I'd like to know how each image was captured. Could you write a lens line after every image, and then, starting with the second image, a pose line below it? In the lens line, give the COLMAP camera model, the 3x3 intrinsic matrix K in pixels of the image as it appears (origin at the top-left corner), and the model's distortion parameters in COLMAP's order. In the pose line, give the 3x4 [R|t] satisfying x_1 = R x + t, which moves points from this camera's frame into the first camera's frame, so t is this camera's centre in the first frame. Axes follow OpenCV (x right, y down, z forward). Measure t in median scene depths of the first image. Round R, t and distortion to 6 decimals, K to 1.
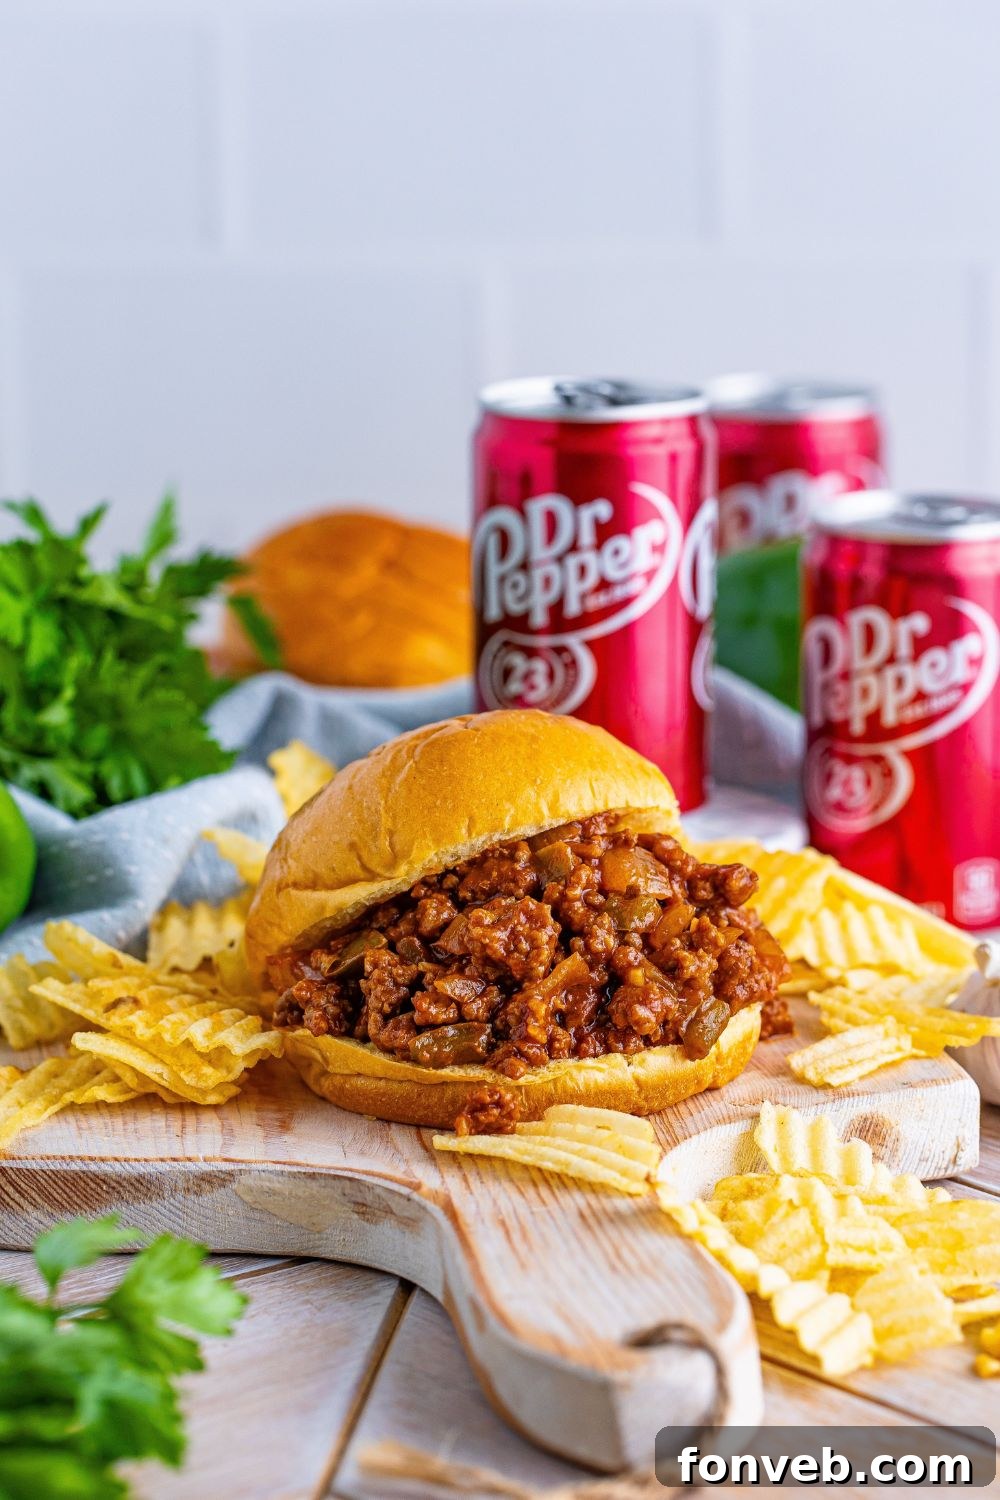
lens RADIAL K [[4822.5, 0, 467.4], [0, 4822.5, 595.8], [0, 0, 1]] dist [0.141678, -0.128154]
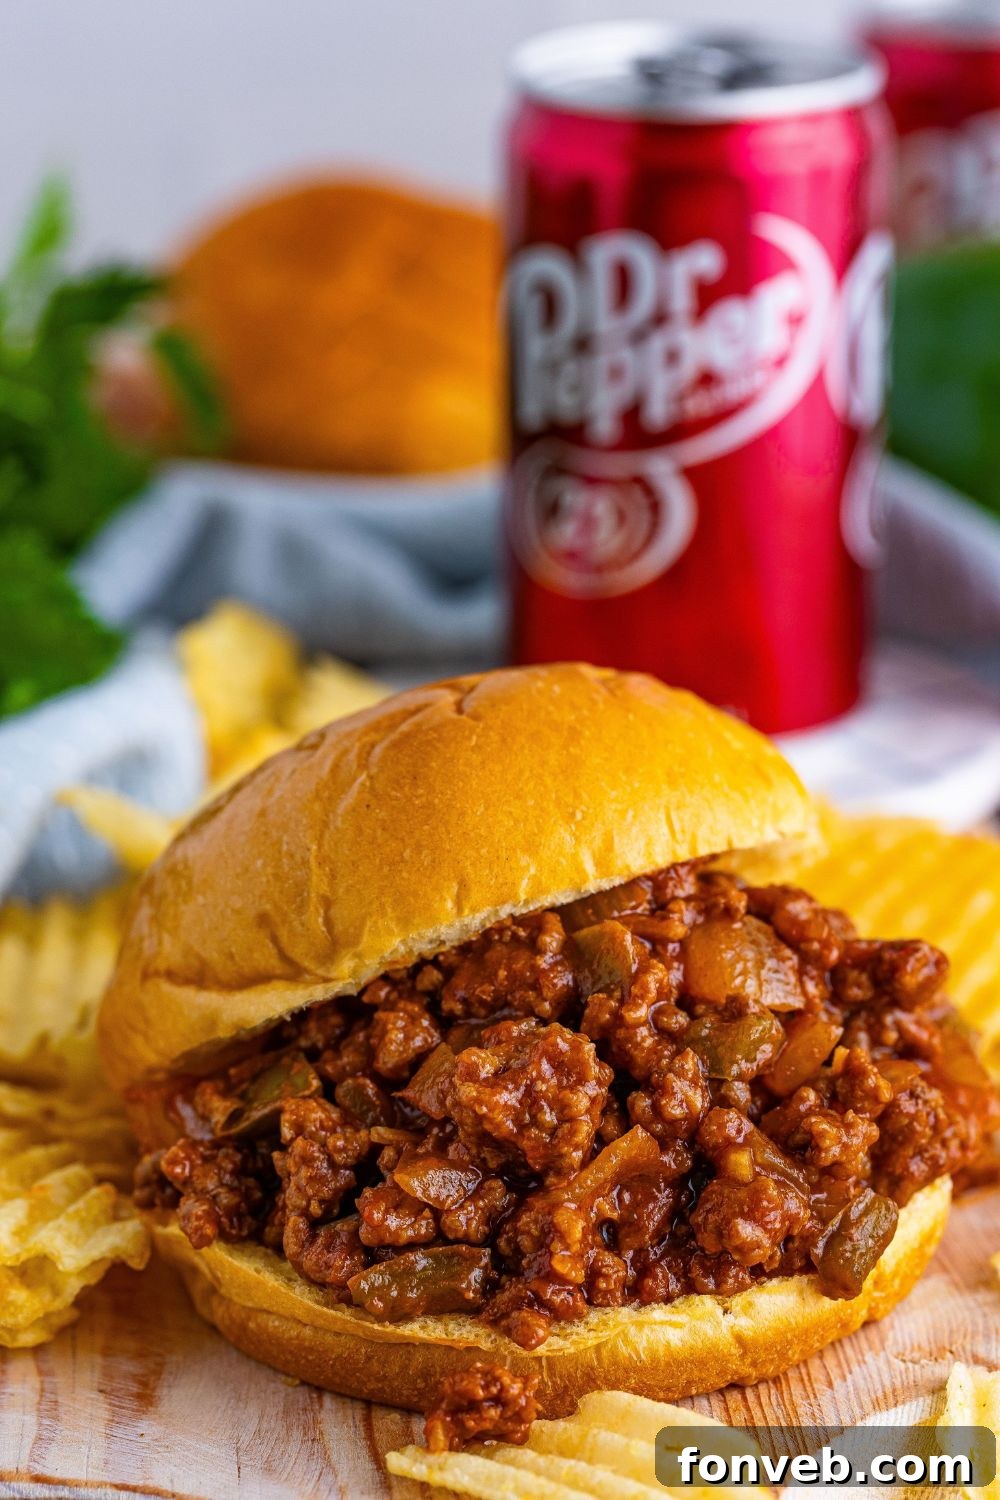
lens RADIAL K [[5170.7, 0, 500.0], [0, 5170.7, 750.0], [0, 0, 1]] dist [0.205926, -2.514259]
pose [[0.999729, 0.008976, -0.021468, 0.018685], [-0.005576, 0.988133, 0.153497, -0.066436], [0.022591, -0.153336, 0.987916, 0.379859]]
